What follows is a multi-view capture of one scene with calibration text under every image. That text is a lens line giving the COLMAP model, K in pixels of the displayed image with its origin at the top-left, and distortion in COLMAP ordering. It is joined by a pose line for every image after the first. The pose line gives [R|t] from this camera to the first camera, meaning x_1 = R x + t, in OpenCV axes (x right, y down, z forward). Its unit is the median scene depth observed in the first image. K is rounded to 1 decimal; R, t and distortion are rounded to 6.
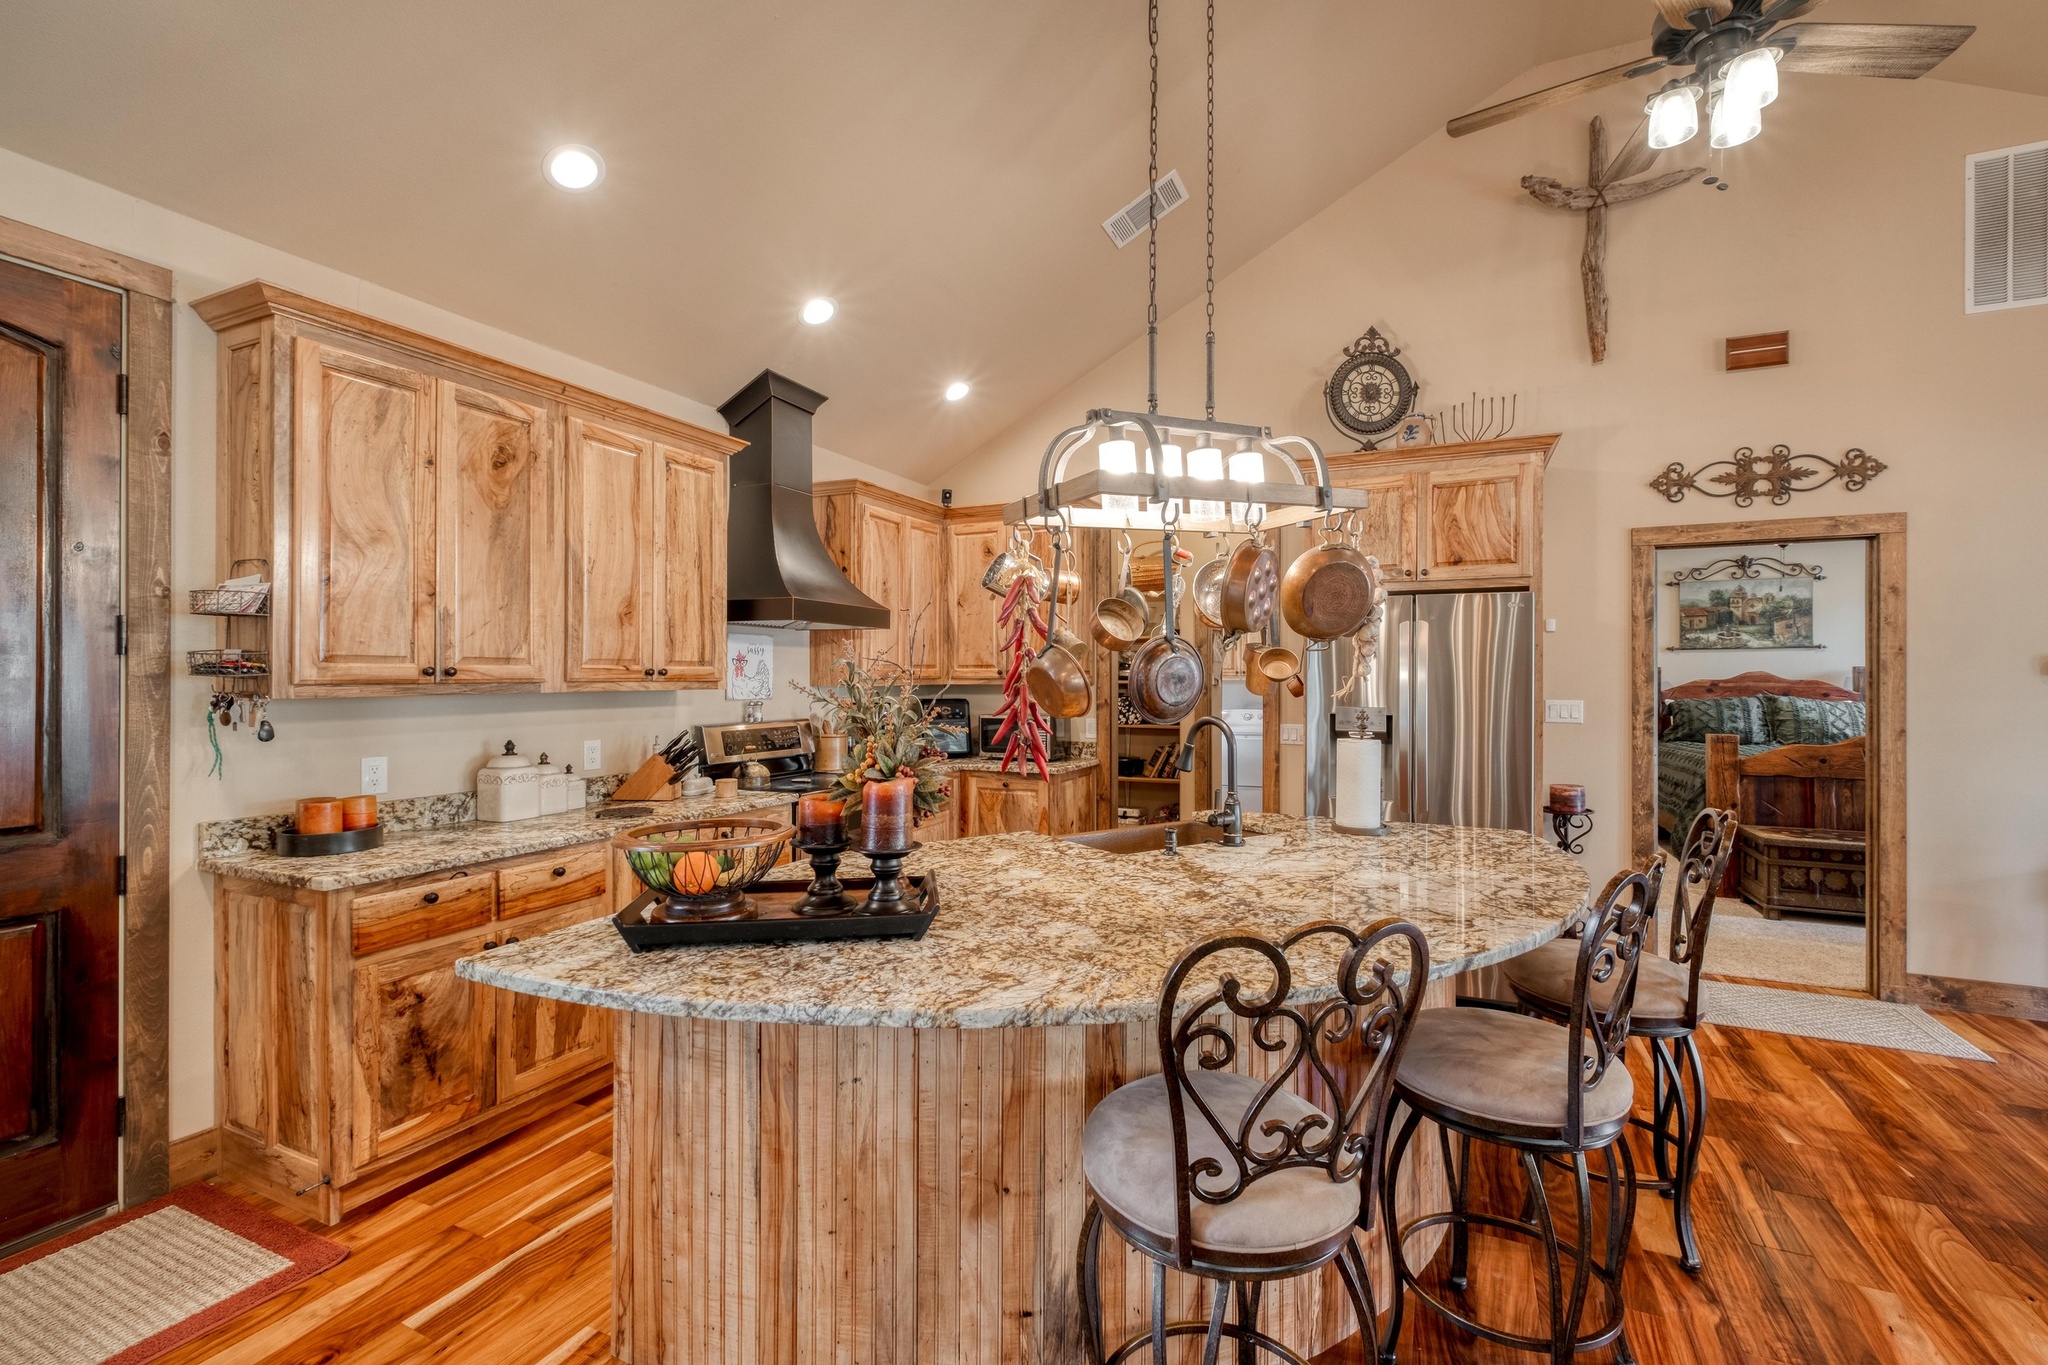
lens RADIAL K [[881.8, 0, 1028.5], [0, 881.8, 674.9], [0, 0, 1]] dist [0.007873, -0.004616]
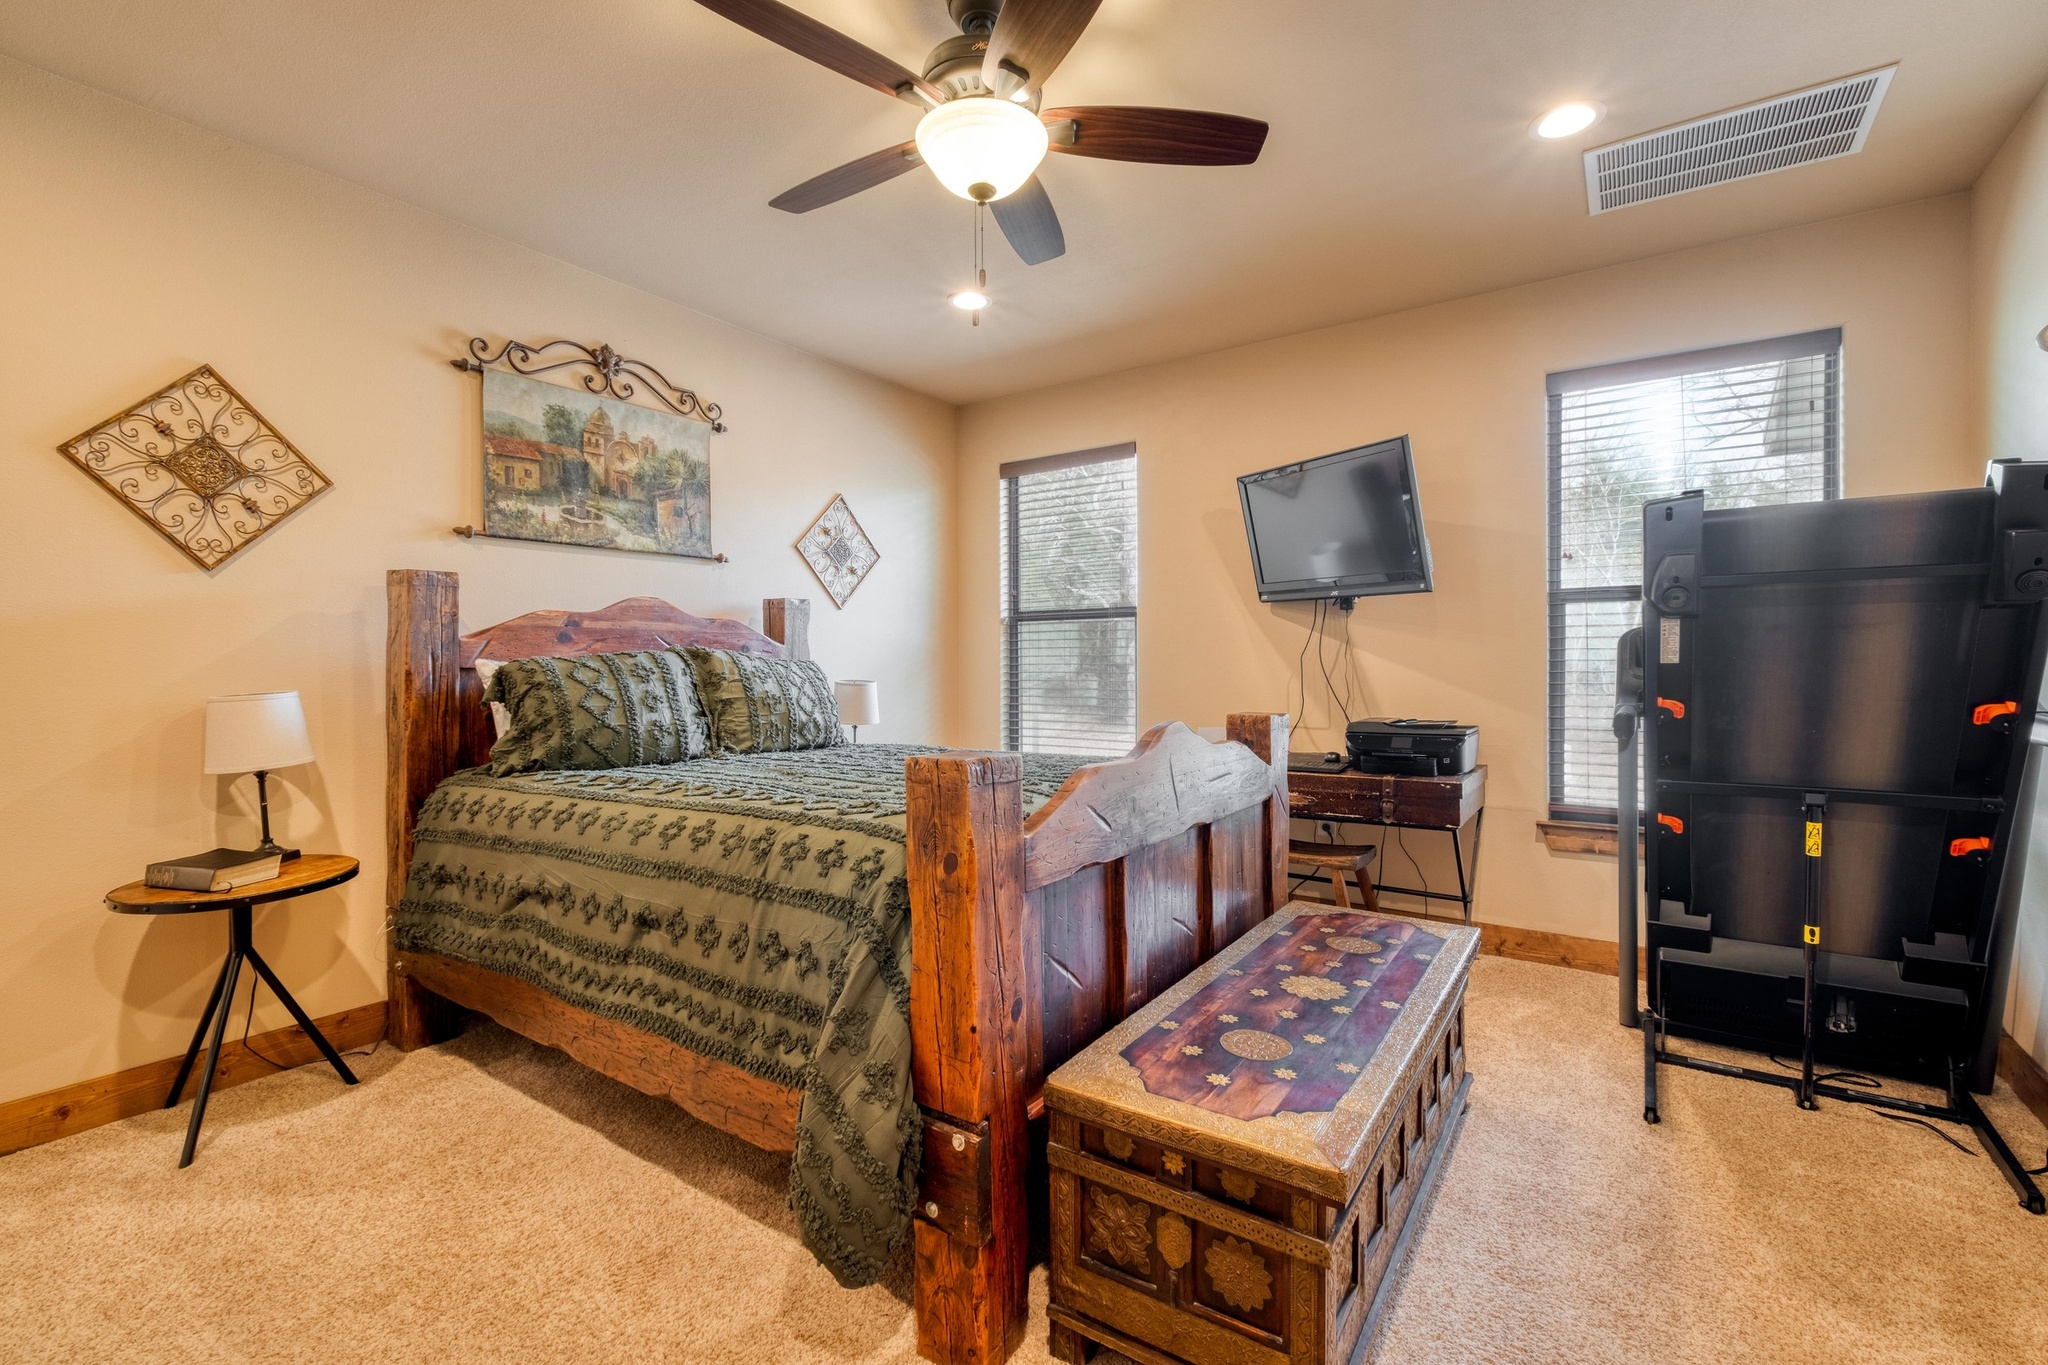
lens RADIAL K [[881.8, 0, 1038.1], [0, 881.8, 673.8], [0, 0, 1]] dist [0.007873, -0.004616]
pose [[0.156220, -0.015960, 0.987593, 0.734589], [-0.000441, 0.999868, 0.016228, 0.052067], [-0.987722, -0.002971, 0.156193, 1.332483]]
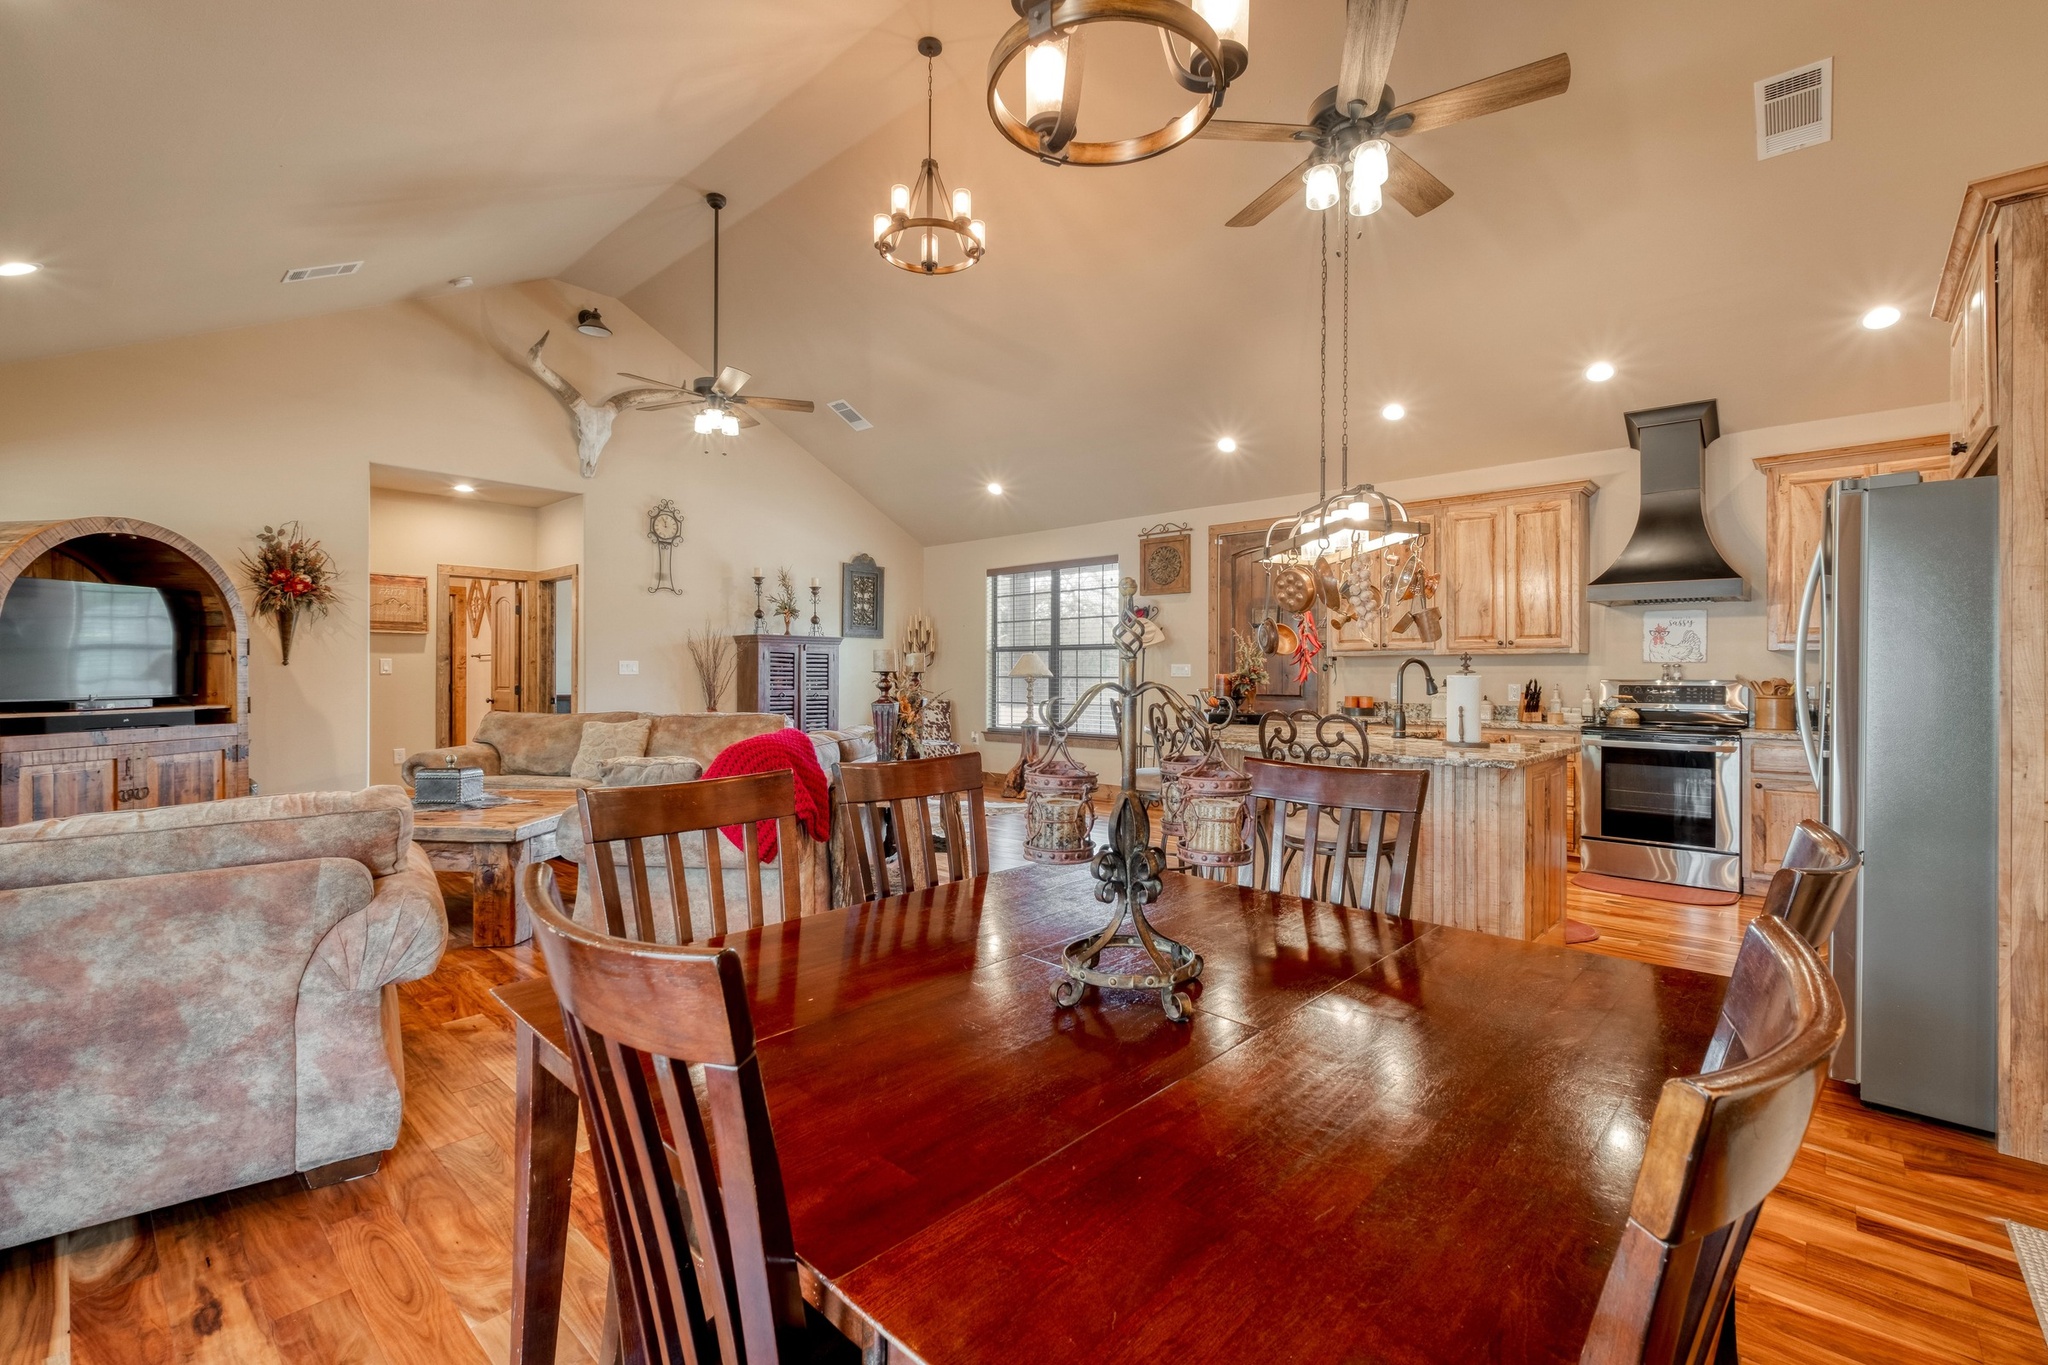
lens RADIAL K [[881.8, 0, 1028.8], [0, 881.8, 669.3], [0, 0, 1]] dist [0.007873, -0.004616]
pose [[-0.291796, -0.007309, -0.956453, 1.282484], [-0.002213, 0.999973, -0.006966, 0.054025], [0.956478, 0.000084, -0.291804, 0.546495]]
